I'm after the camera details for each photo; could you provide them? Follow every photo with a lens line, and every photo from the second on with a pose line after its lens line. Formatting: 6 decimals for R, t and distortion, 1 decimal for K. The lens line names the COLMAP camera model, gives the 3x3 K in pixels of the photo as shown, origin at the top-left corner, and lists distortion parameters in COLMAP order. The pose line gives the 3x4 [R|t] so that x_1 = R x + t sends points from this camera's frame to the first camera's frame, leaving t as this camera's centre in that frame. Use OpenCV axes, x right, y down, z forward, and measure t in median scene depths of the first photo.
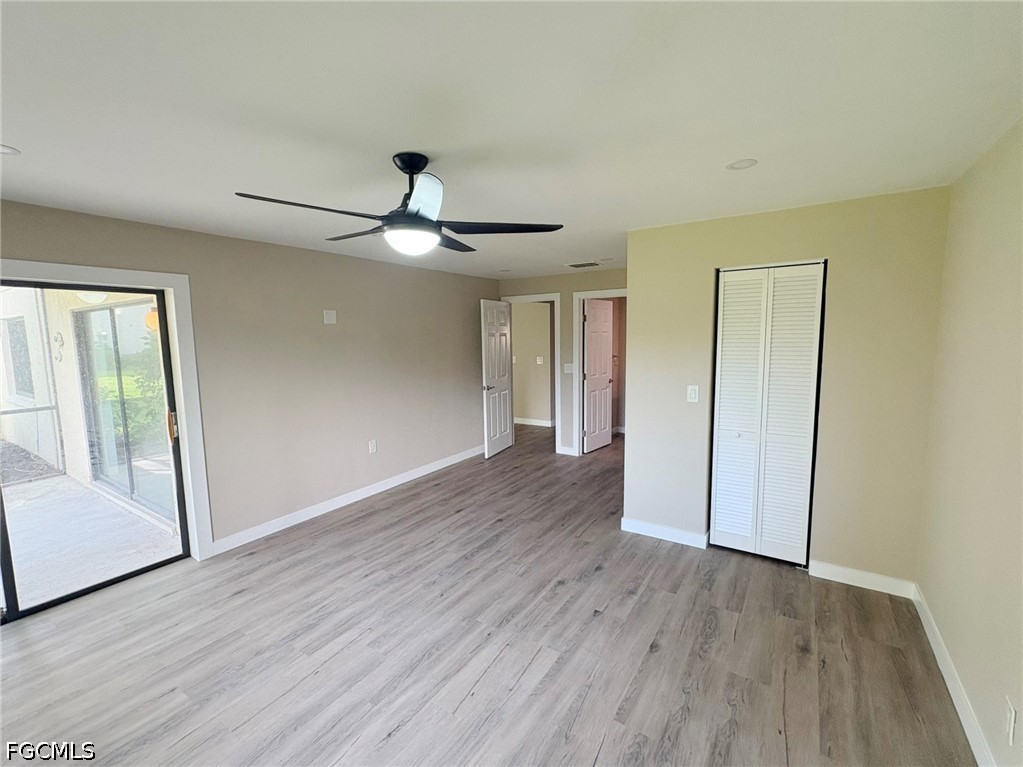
lens RADIAL K [[452.8, 0, 508.6], [0, 452.8, 384.7], [0, 0, 1]] dist [-0.000045, 0.000120]
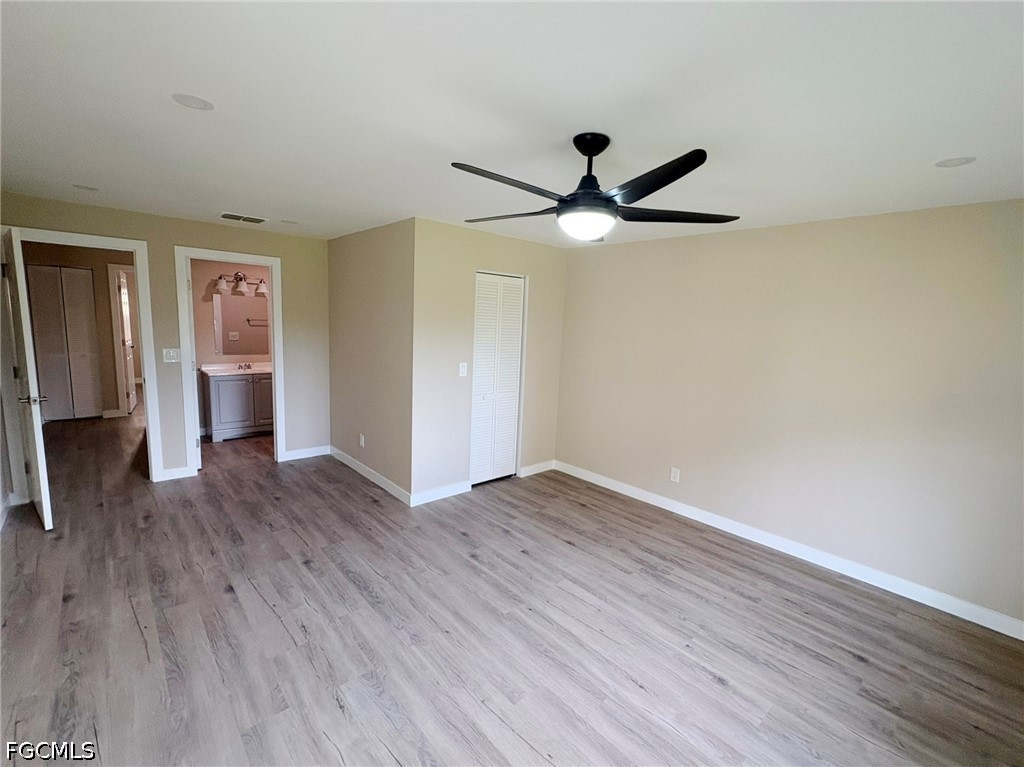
lens RADIAL K [[448.5, 0, 522.9], [0, 448.5, 386.6], [0, 0, 1]] dist [0.002058, 0.000276]
pose [[0.227764, -0.115570, 0.966834, -0.817183], [0.056799, 0.992818, 0.105296, -0.061638], [-0.972058, 0.030932, 0.232692, 0.620349]]
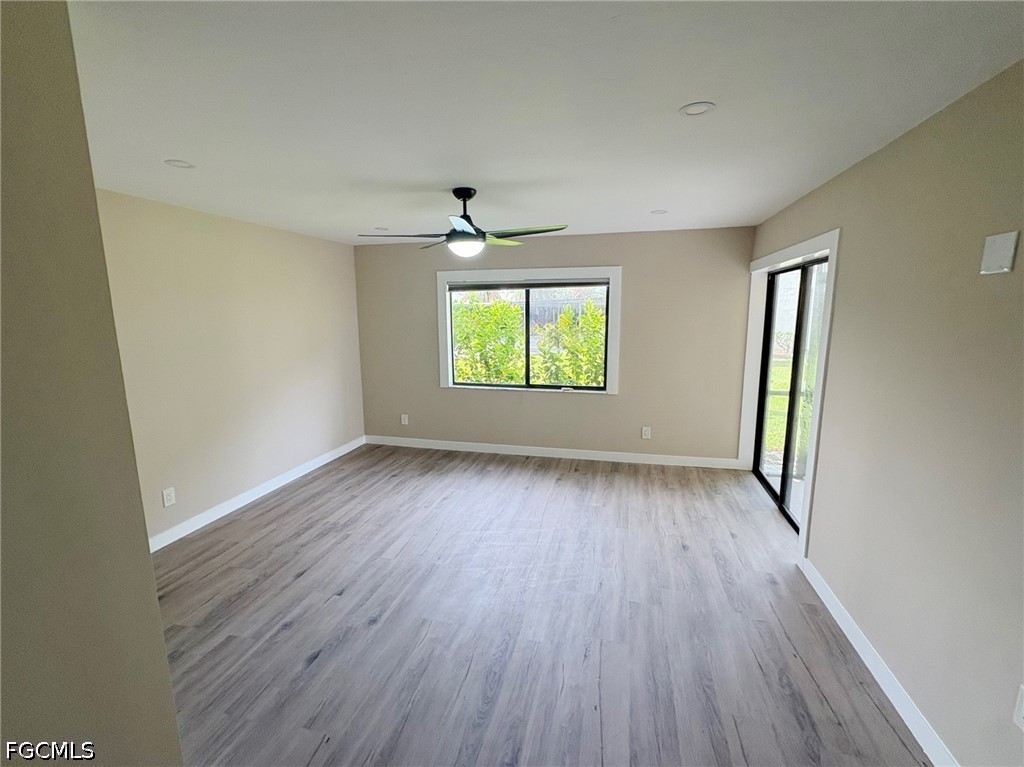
lens RADIAL K [[453.2, 0, 509.1], [0, 453.2, 384.7], [0, 0, 1]] dist [-0.000045, 0.000120]
pose [[-0.944151, 0.077466, -0.320279, 0.110659], [-0.012339, 0.962980, 0.269291, -0.192462], [0.329283, 0.258203, -0.908242, 1.683743]]
